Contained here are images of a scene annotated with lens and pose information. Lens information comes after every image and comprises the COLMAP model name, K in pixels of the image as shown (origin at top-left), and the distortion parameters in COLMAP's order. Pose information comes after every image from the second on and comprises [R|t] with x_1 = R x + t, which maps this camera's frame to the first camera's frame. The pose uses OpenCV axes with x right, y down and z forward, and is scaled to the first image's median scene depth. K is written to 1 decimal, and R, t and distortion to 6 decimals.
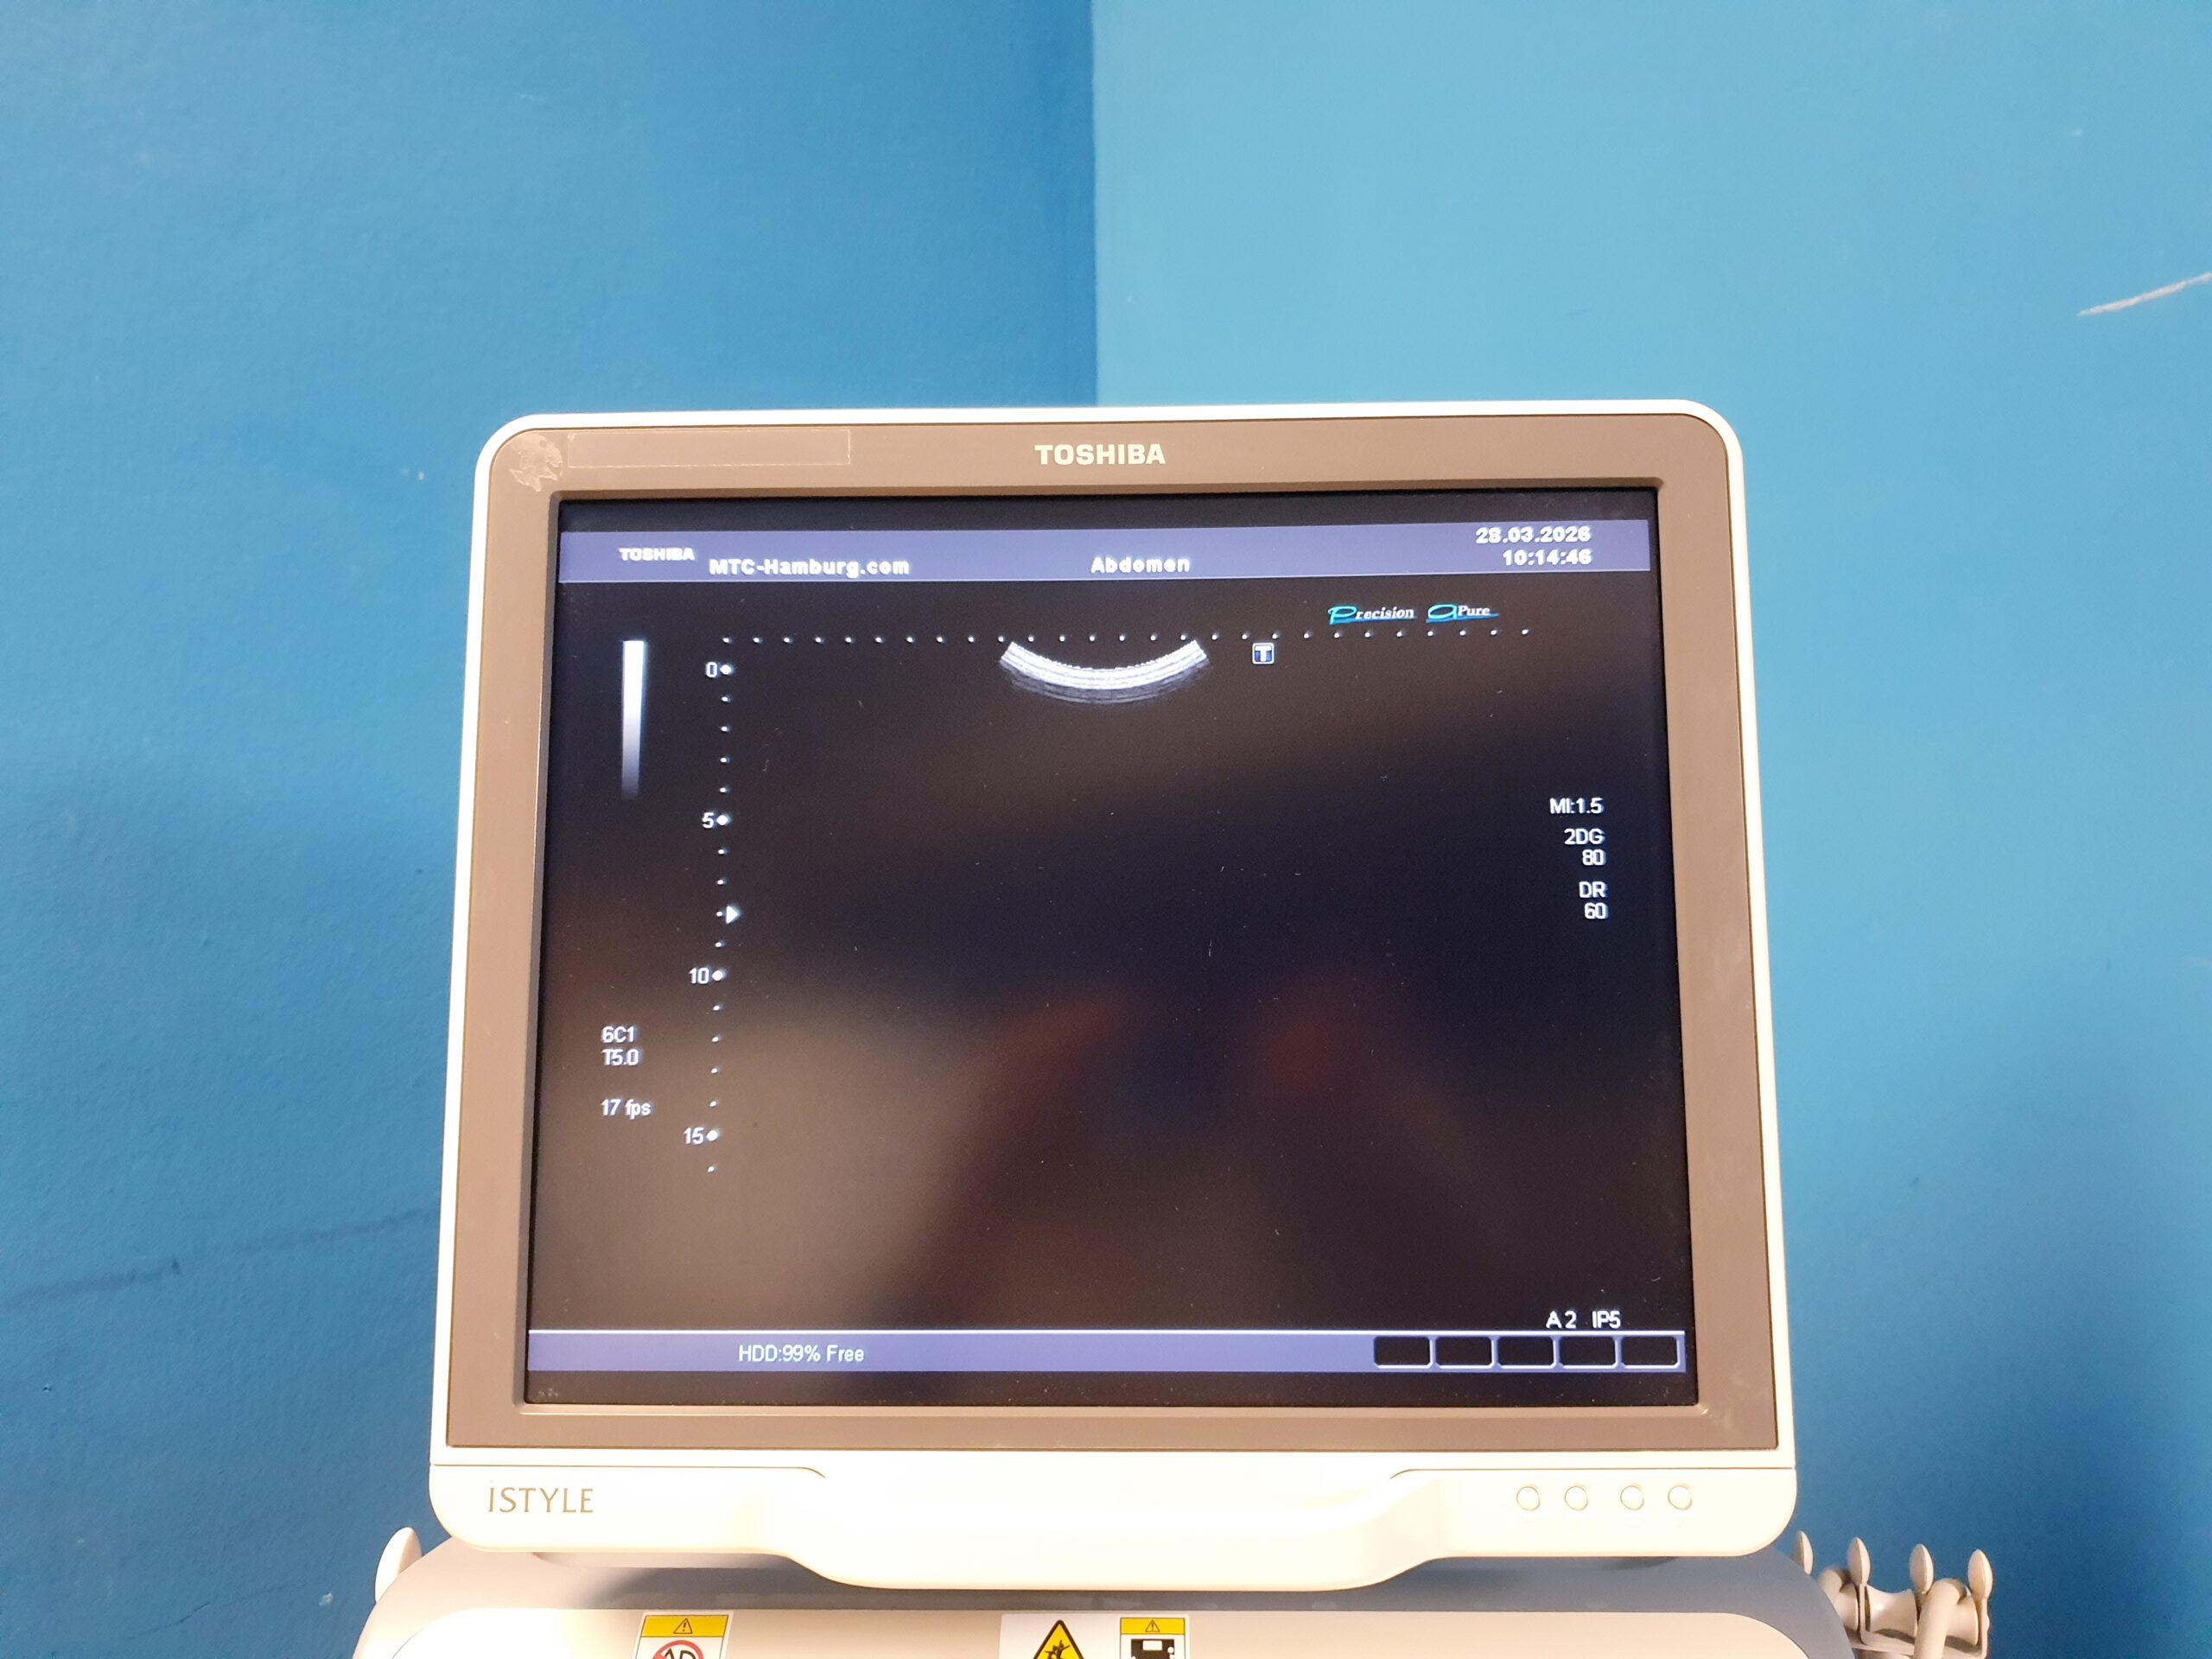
lens RADIAL K [[1753.3, 0, 1102.2], [0, 1753.3, 854.0], [0, 0, 1]] dist [-0.033216, 0.069198]
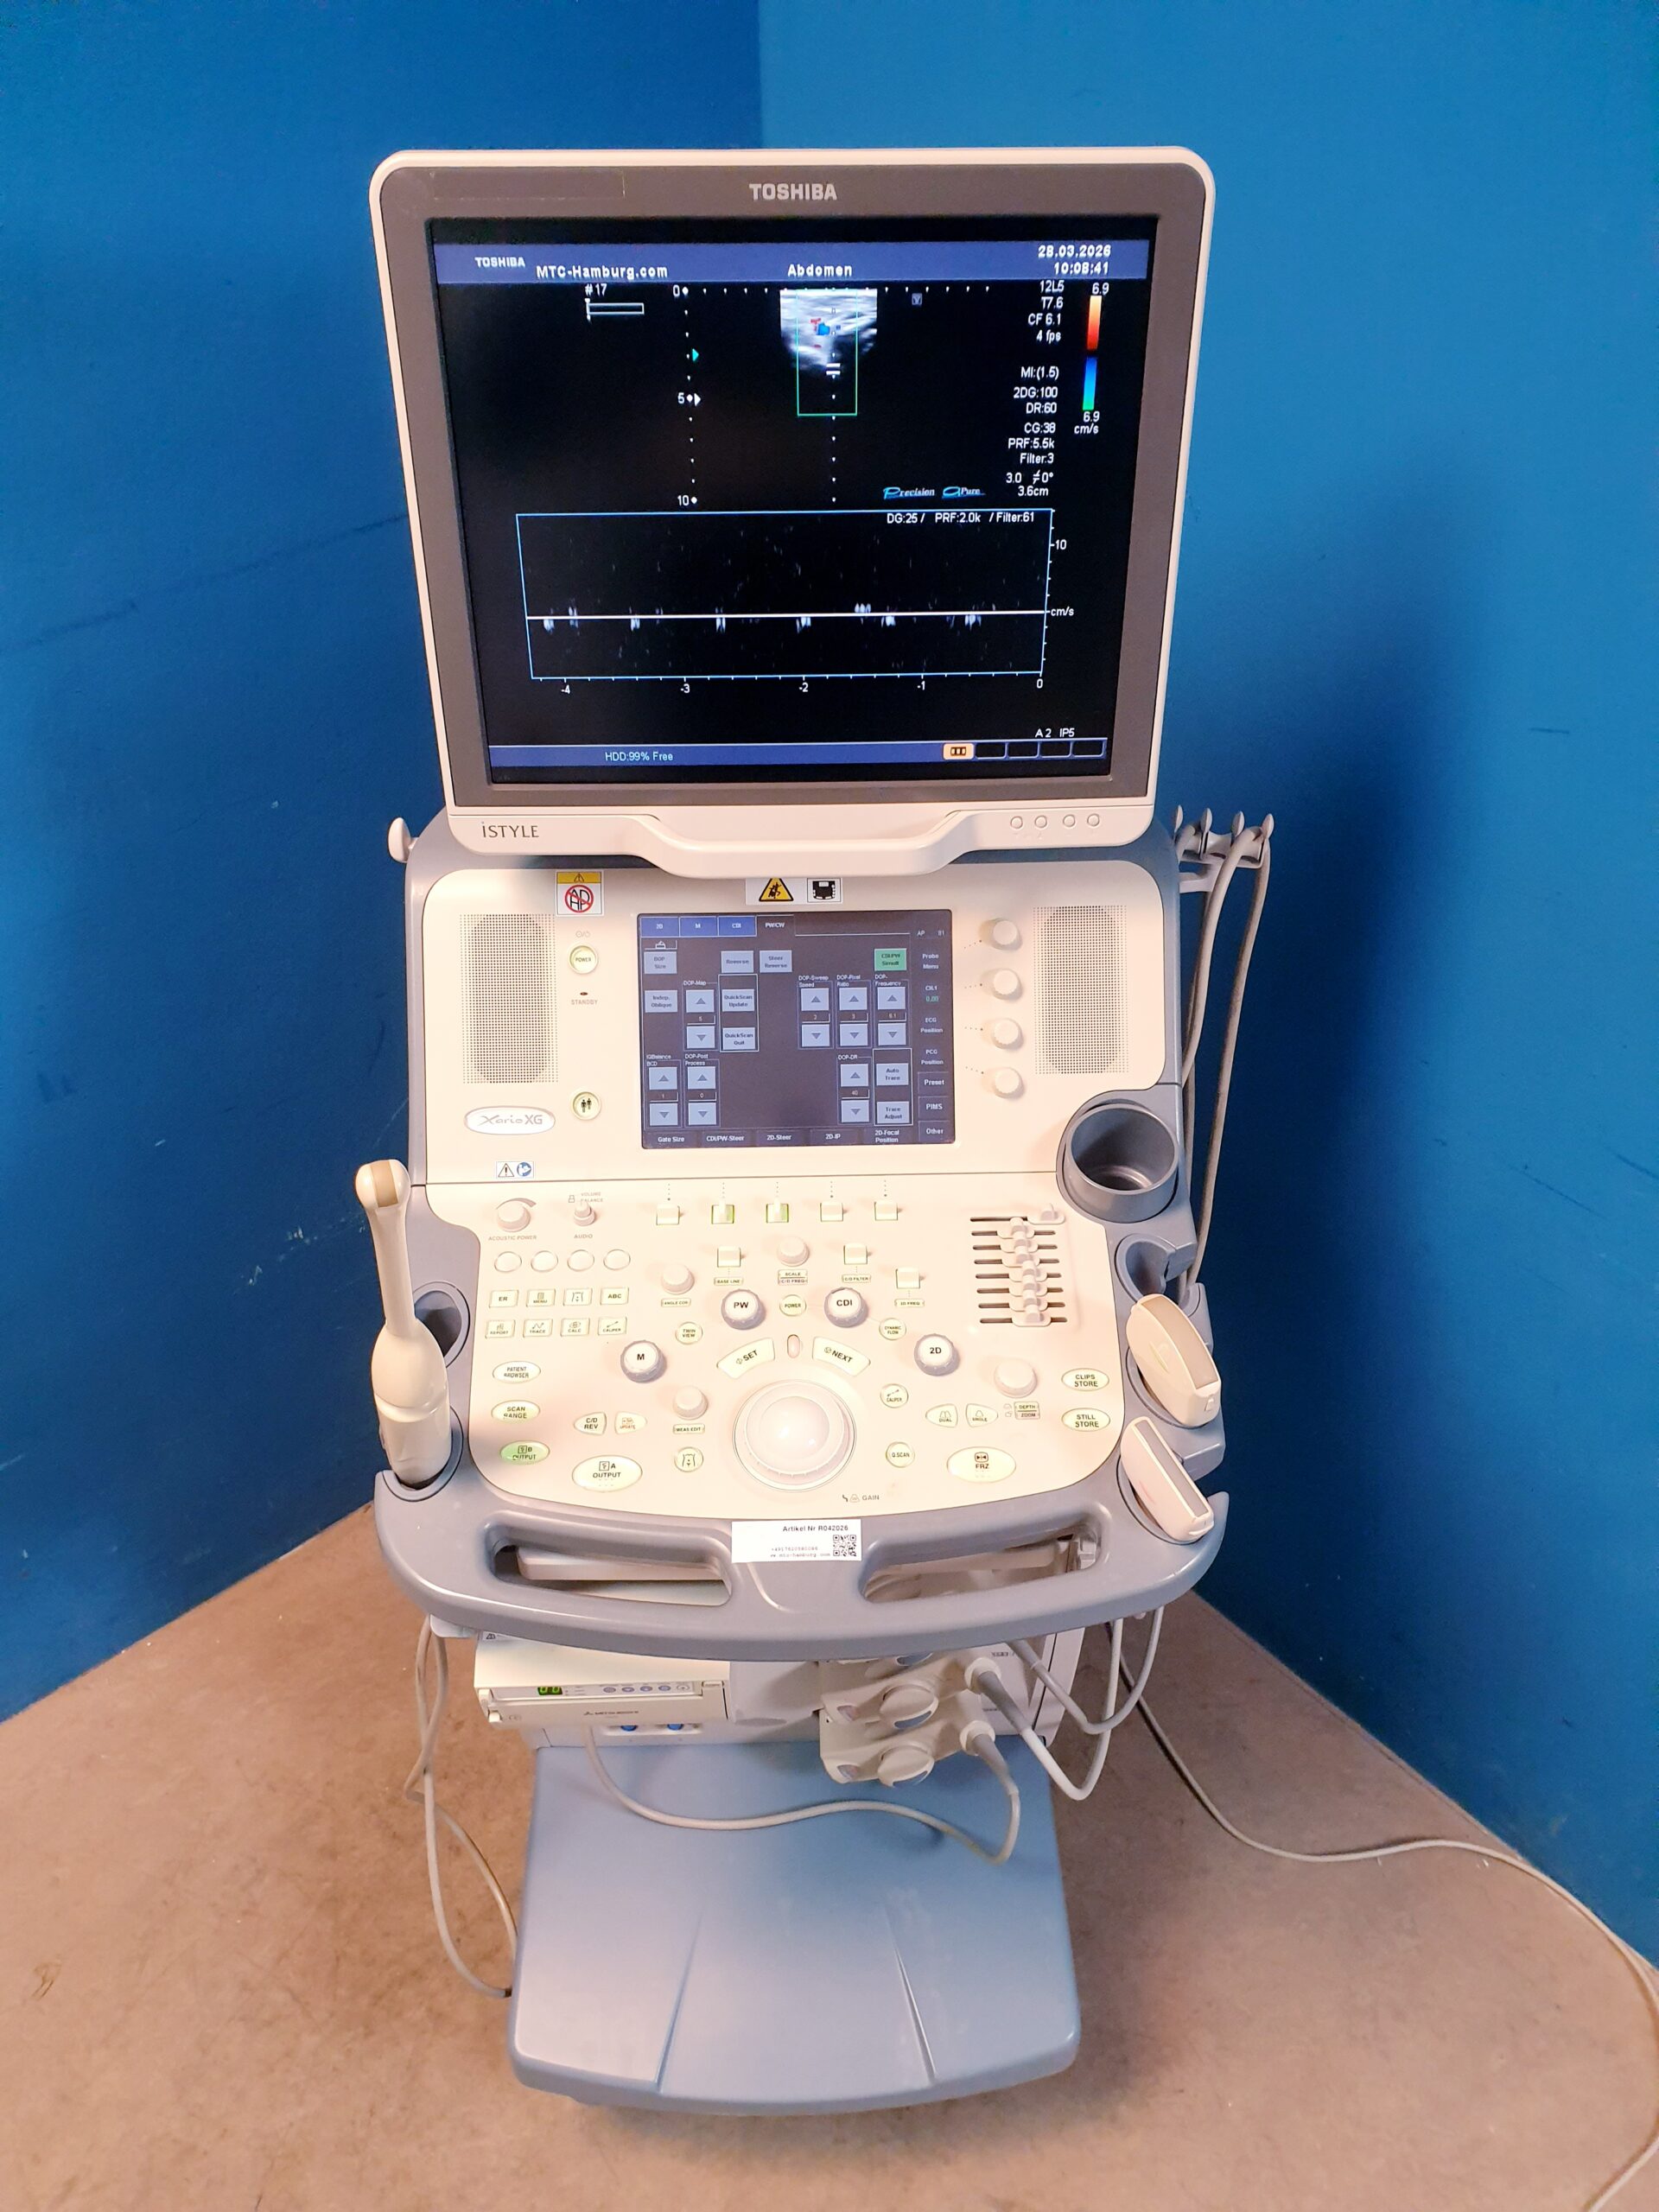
lens RADIAL K [[1697.1, 0, 819.1], [0, 1697.1, 1106.0], [0, 0, 1]] dist [-0.005092, 0.034325]
pose [[0.998701, -0.028862, 0.041986, -0.063666], [-0.003547, 0.782684, 0.622409, -0.529430], [-0.050826, -0.621750, 0.781565, -0.634884]]
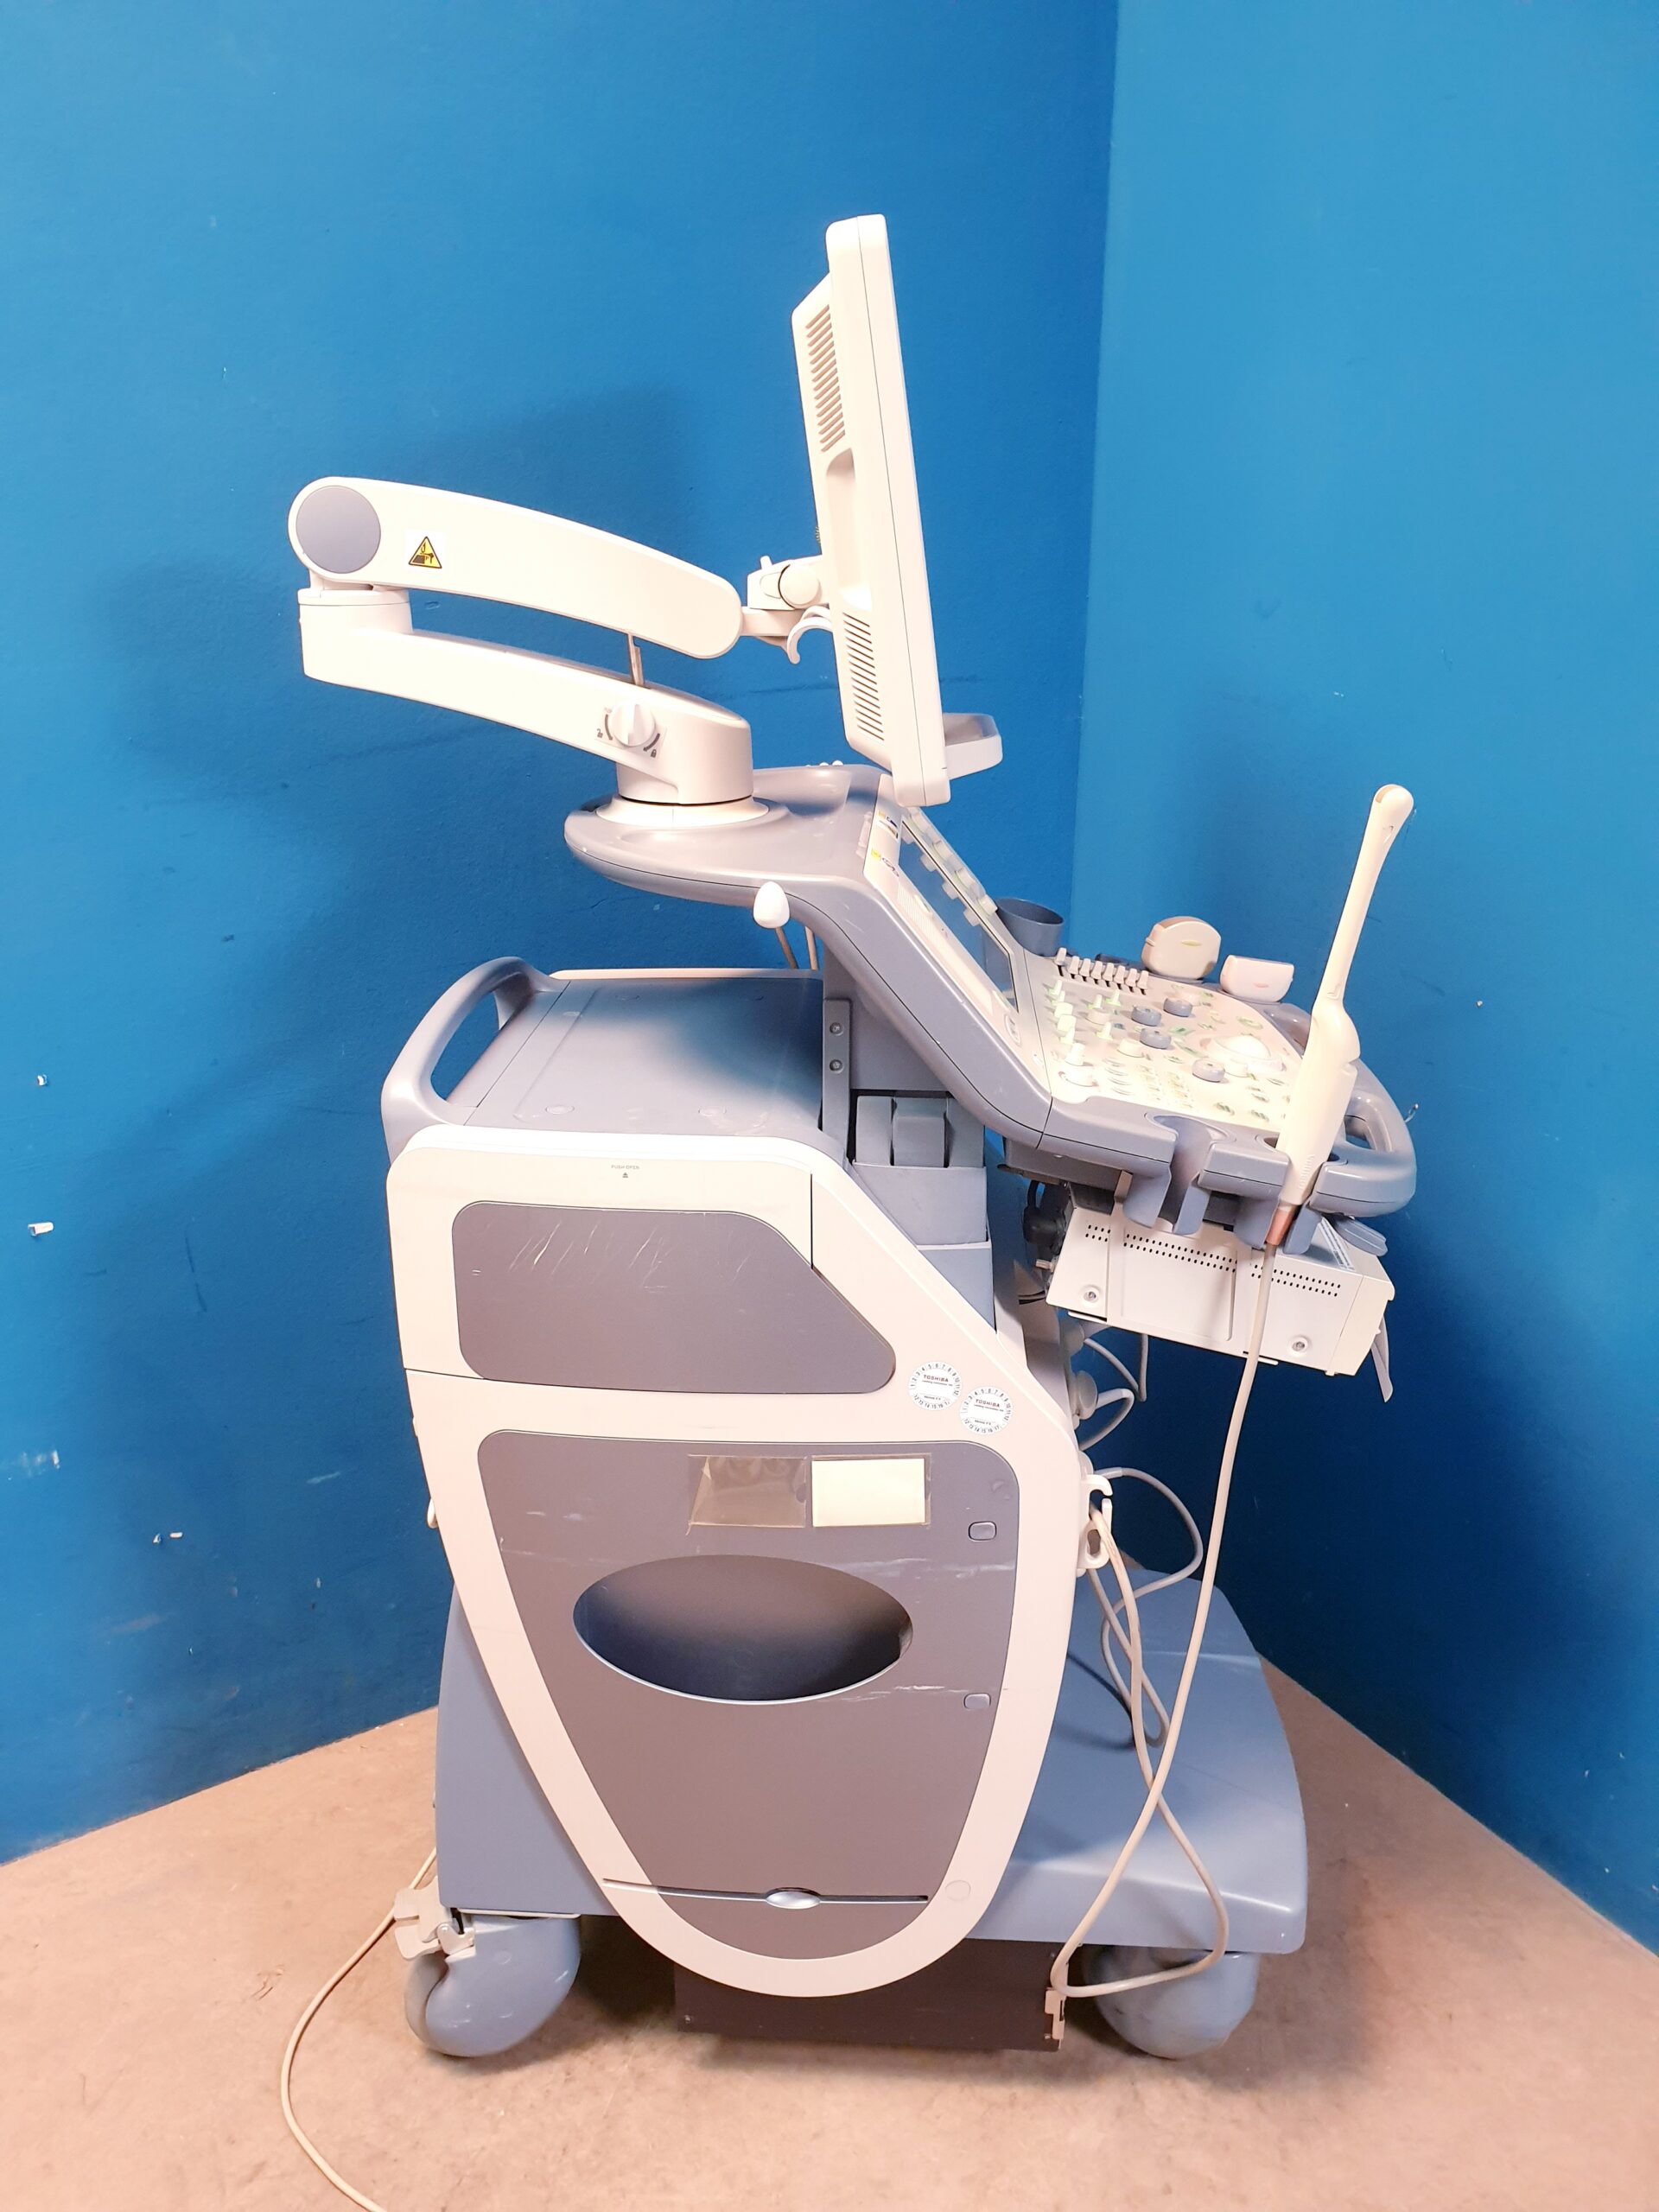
lens RADIAL K [[1679.6, 0, 824.4], [0, 1679.6, 1103.4], [0, 0, 1]] dist [-0.005083, 0.029255]
pose [[0.993073, 0.046499, -0.107908, -0.111050], [-0.007078, 0.940371, 0.340077, 0.030694], [0.117286, -0.336958, 0.934186, -1.270605]]
